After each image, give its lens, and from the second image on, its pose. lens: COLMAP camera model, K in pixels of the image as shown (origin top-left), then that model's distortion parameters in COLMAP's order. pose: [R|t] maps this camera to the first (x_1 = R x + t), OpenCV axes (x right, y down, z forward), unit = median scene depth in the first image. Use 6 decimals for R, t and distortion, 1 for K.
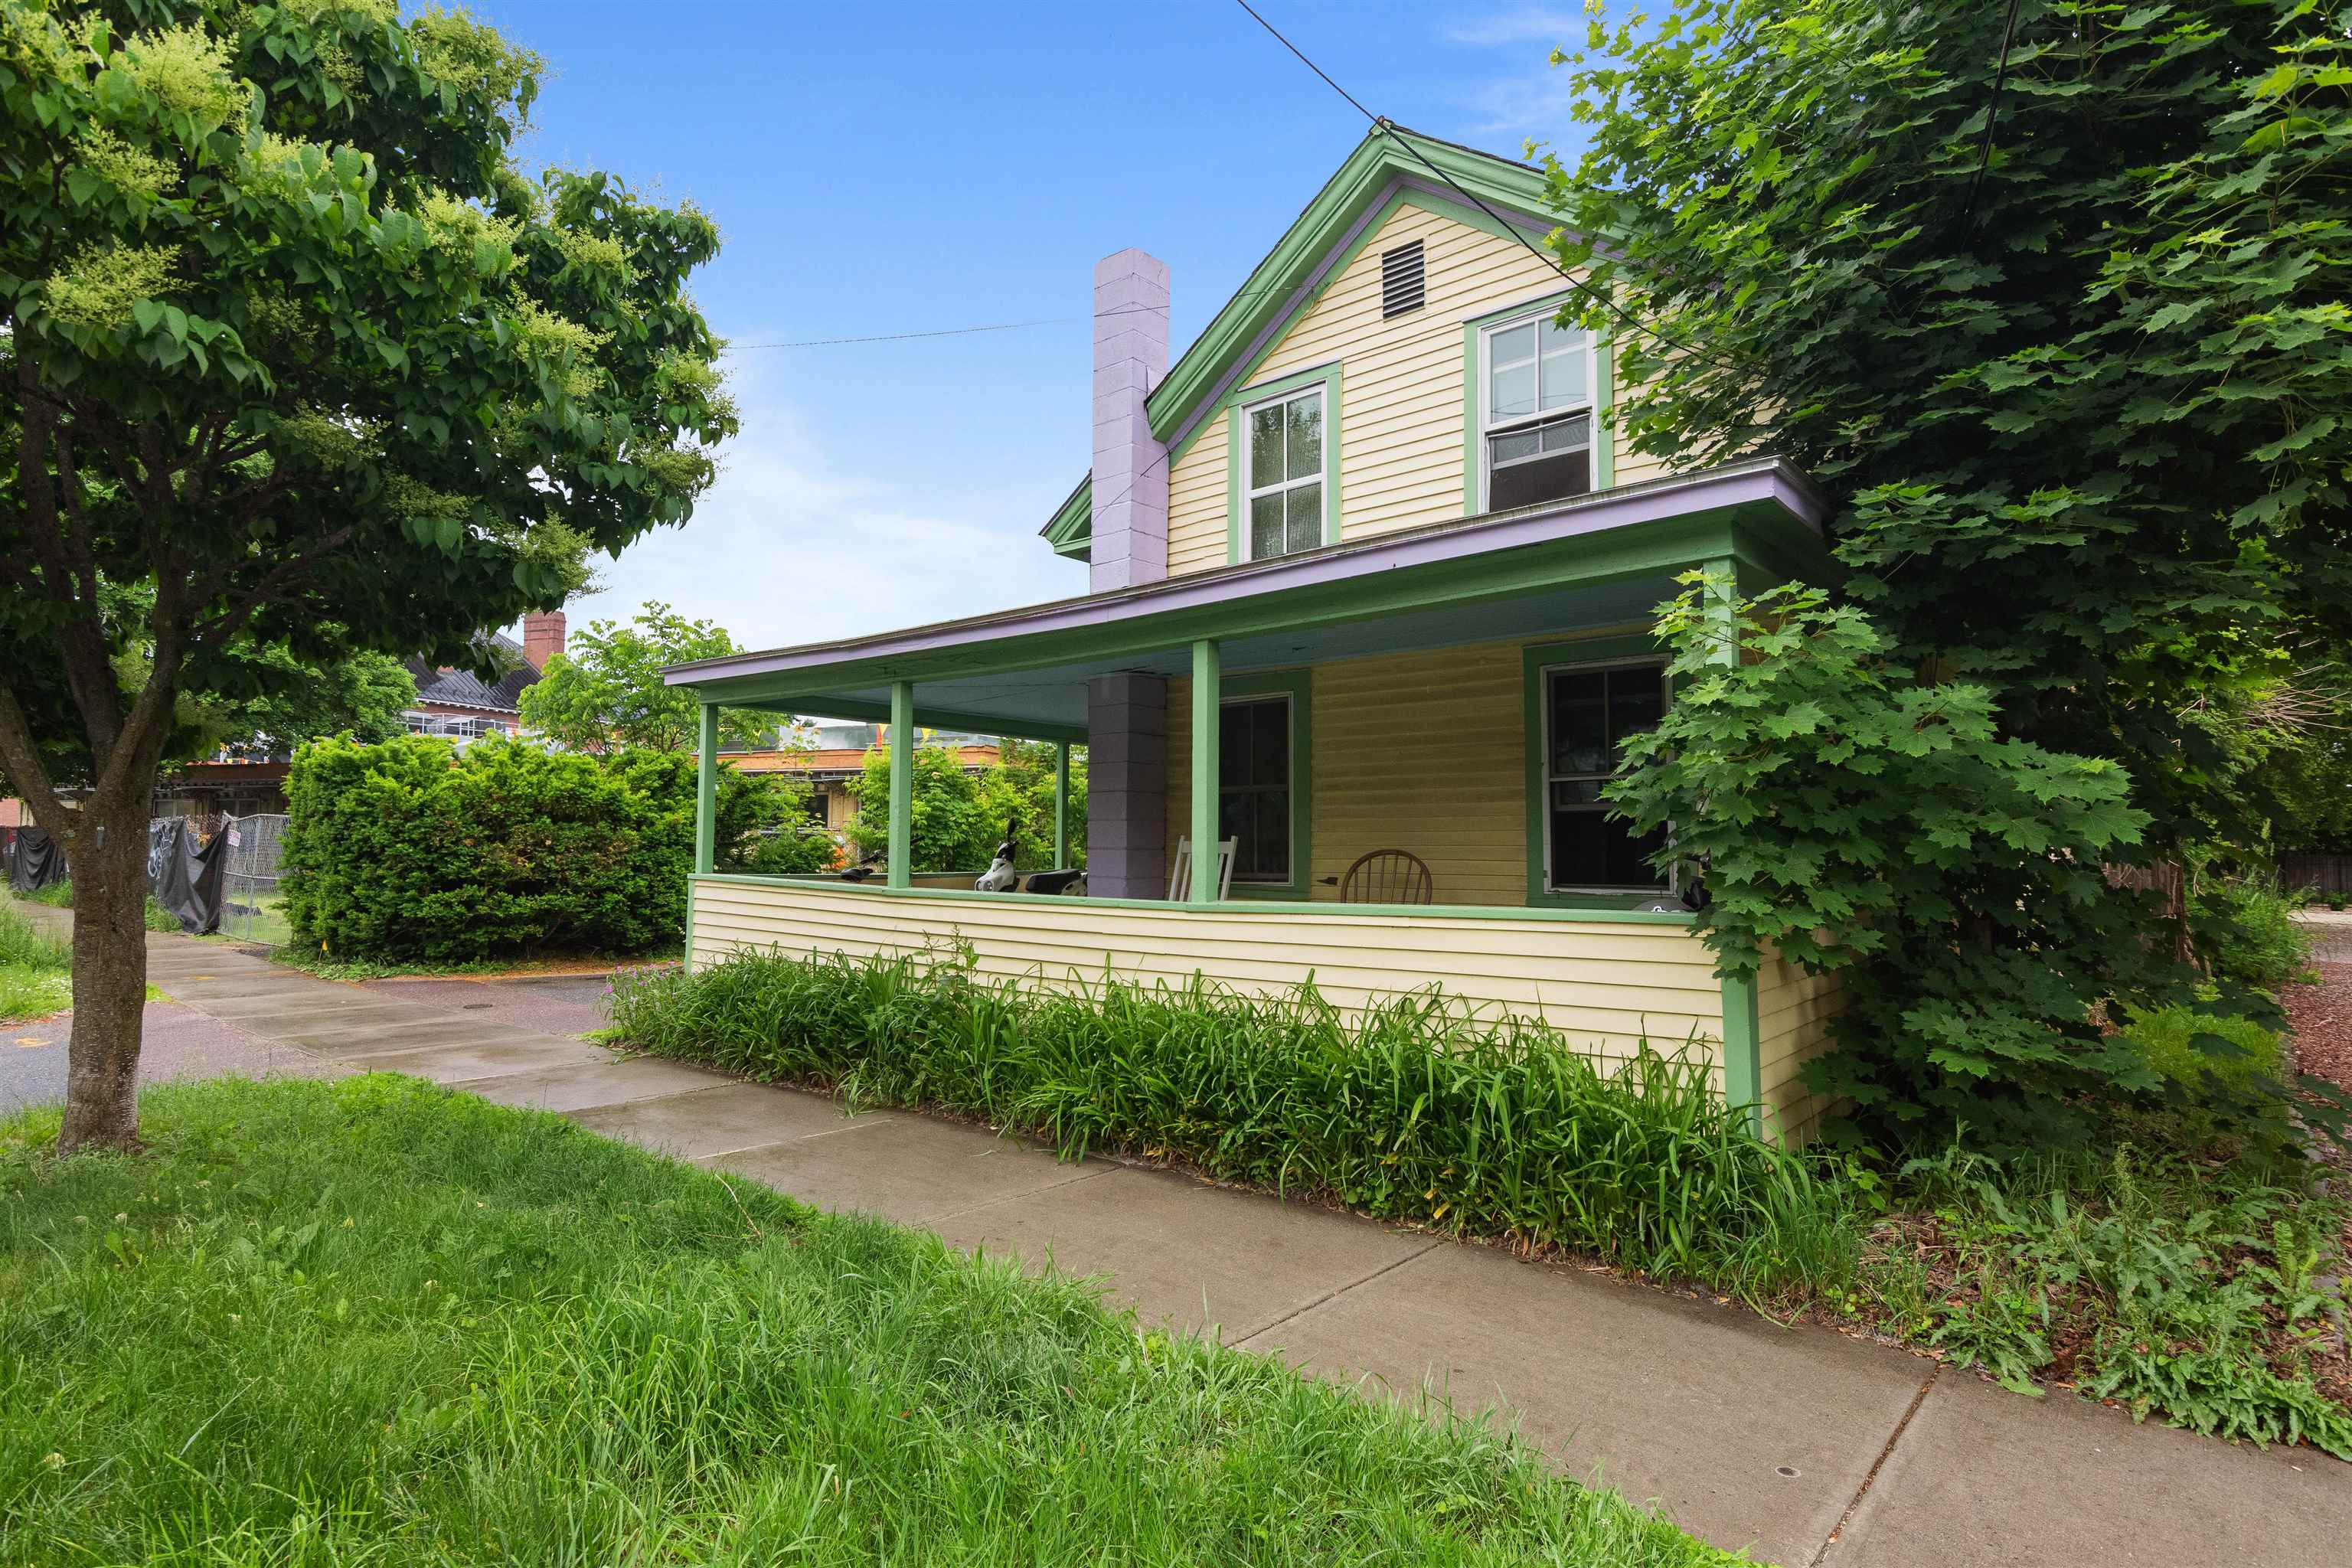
lens RADIAL K [[1244.1, 0, 1176.0], [0, 1244.1, 784.0], [0, 0, 1]] dist [0.001902, 0.001895]
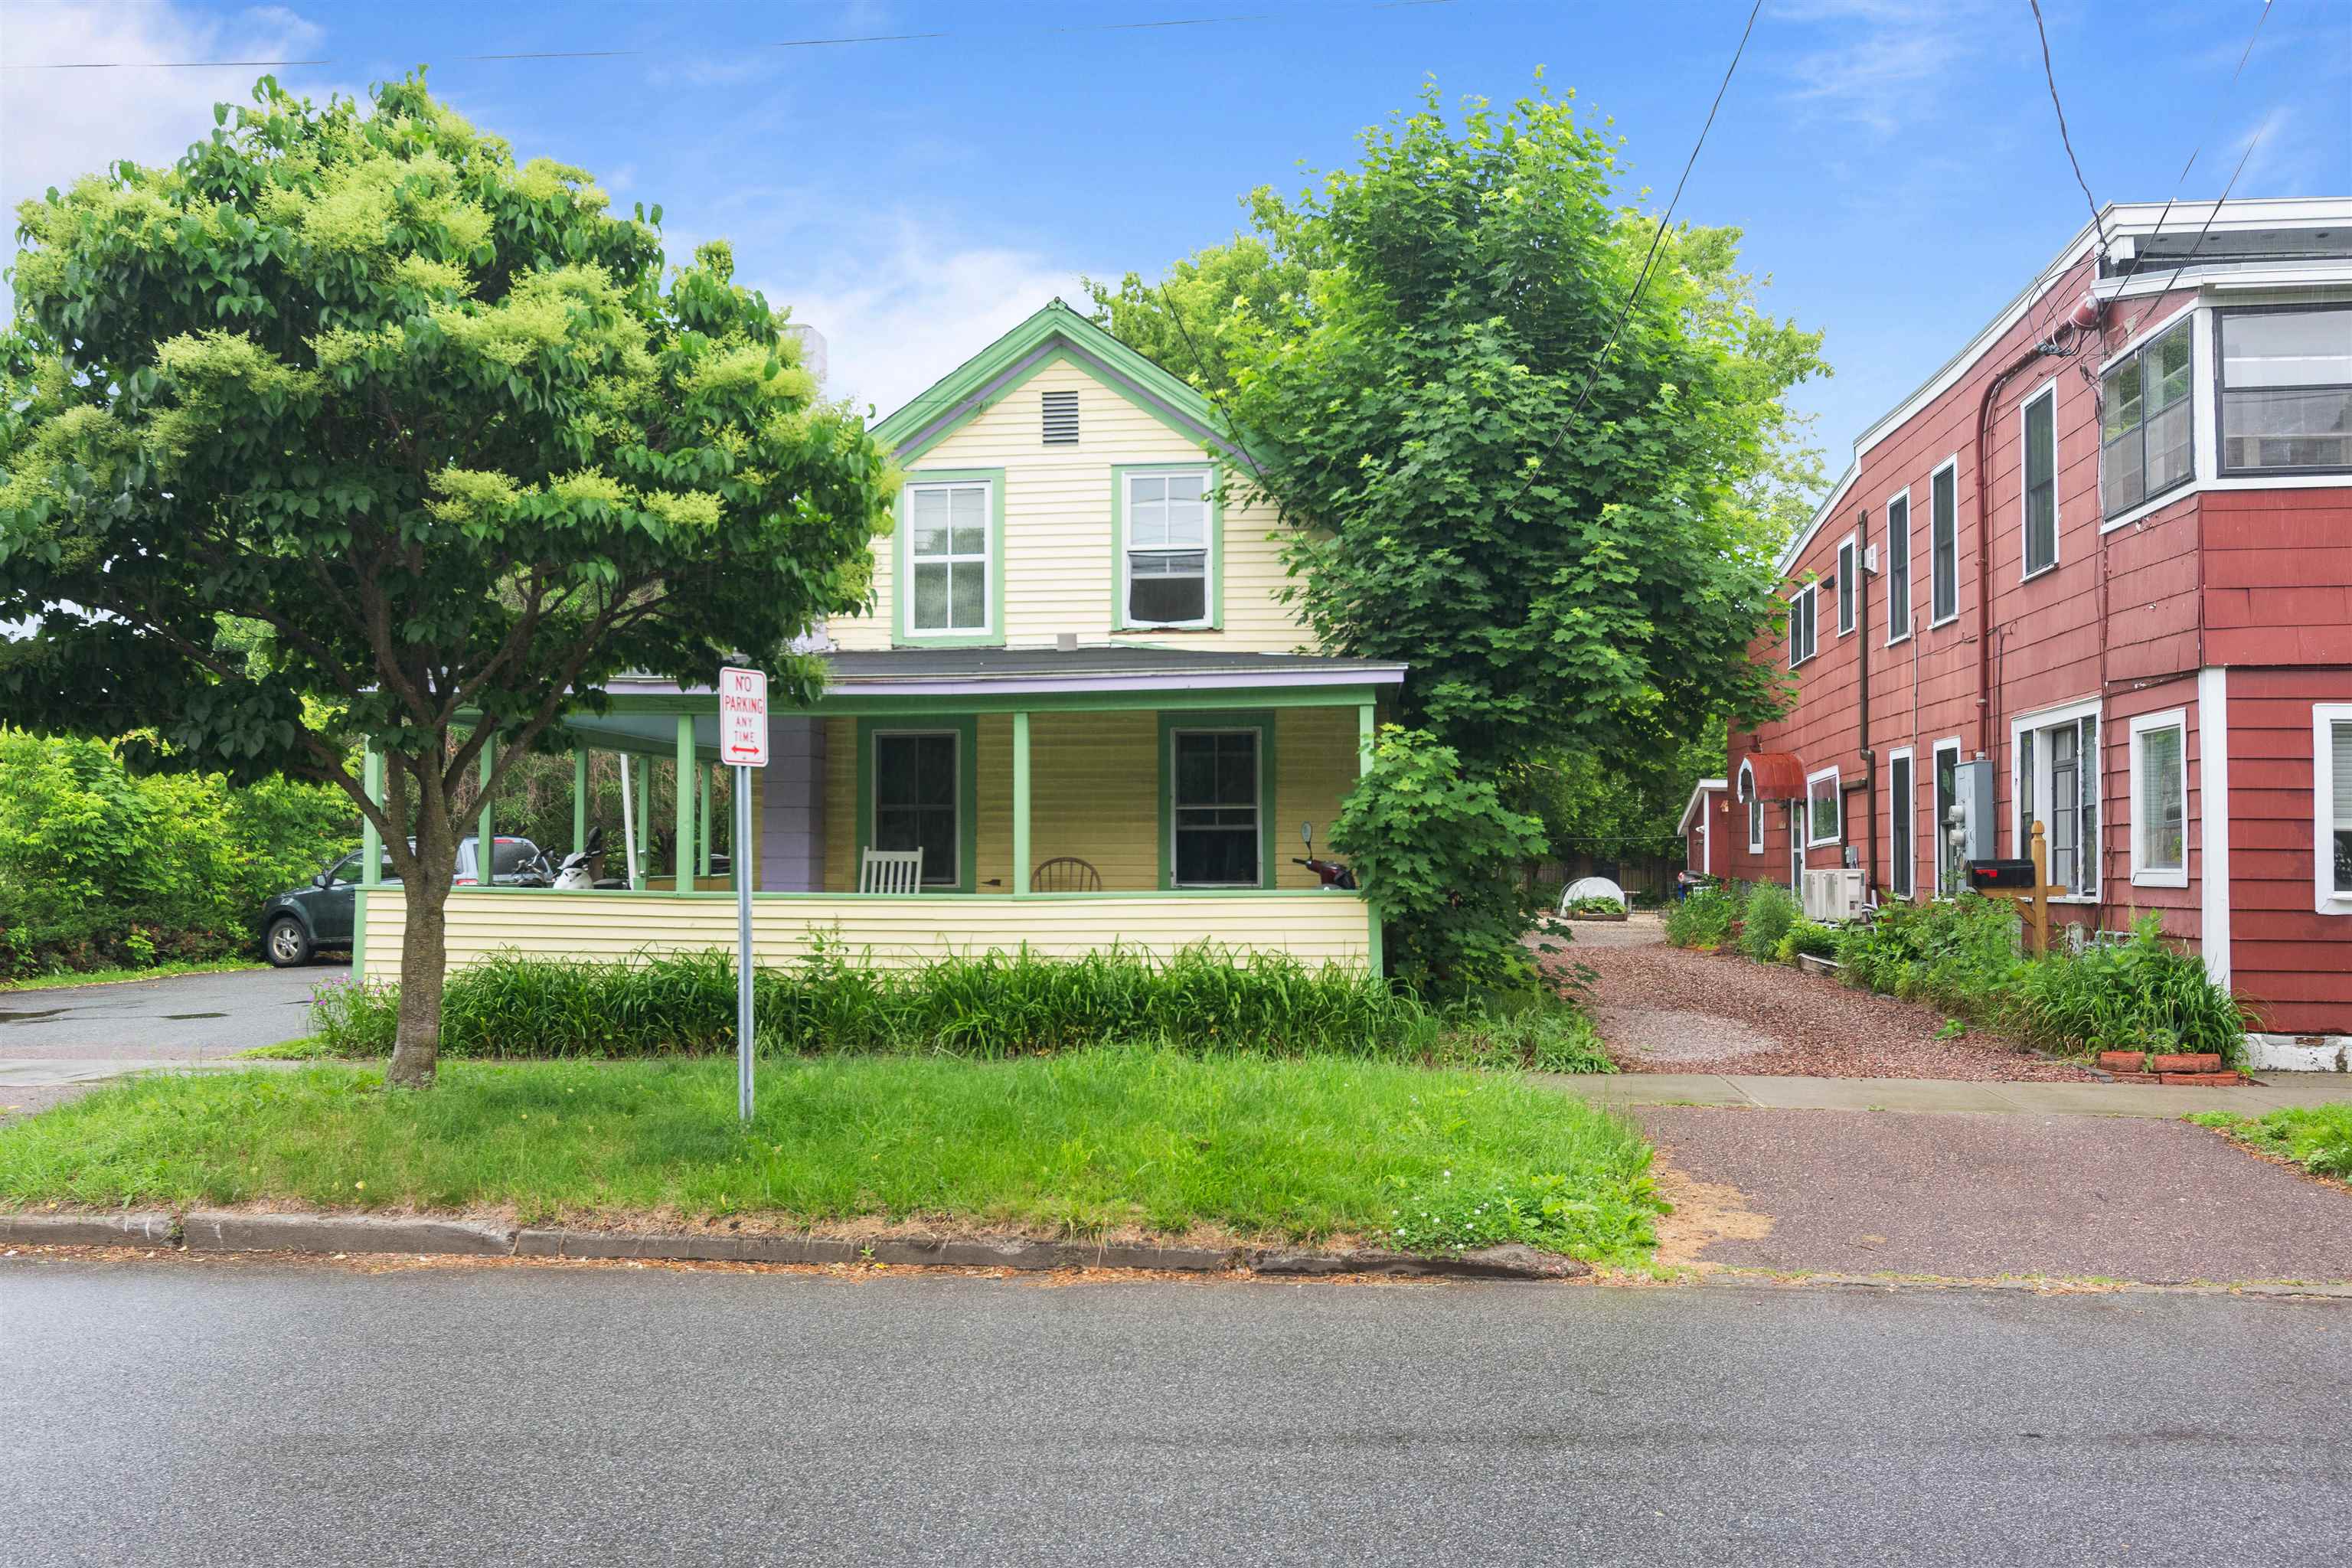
lens RADIAL K [[1983.0, 0, 1176.0], [0, 1983.0, 784.0], [0, 0, 1]] dist [-0.000517, -0.000878]
pose [[0.821934, 0.018029, 0.569297, -0.972185], [-0.026577, 0.999624, 0.006715, -0.045292], [-0.568962, -0.020649, 0.822105, -0.846220]]
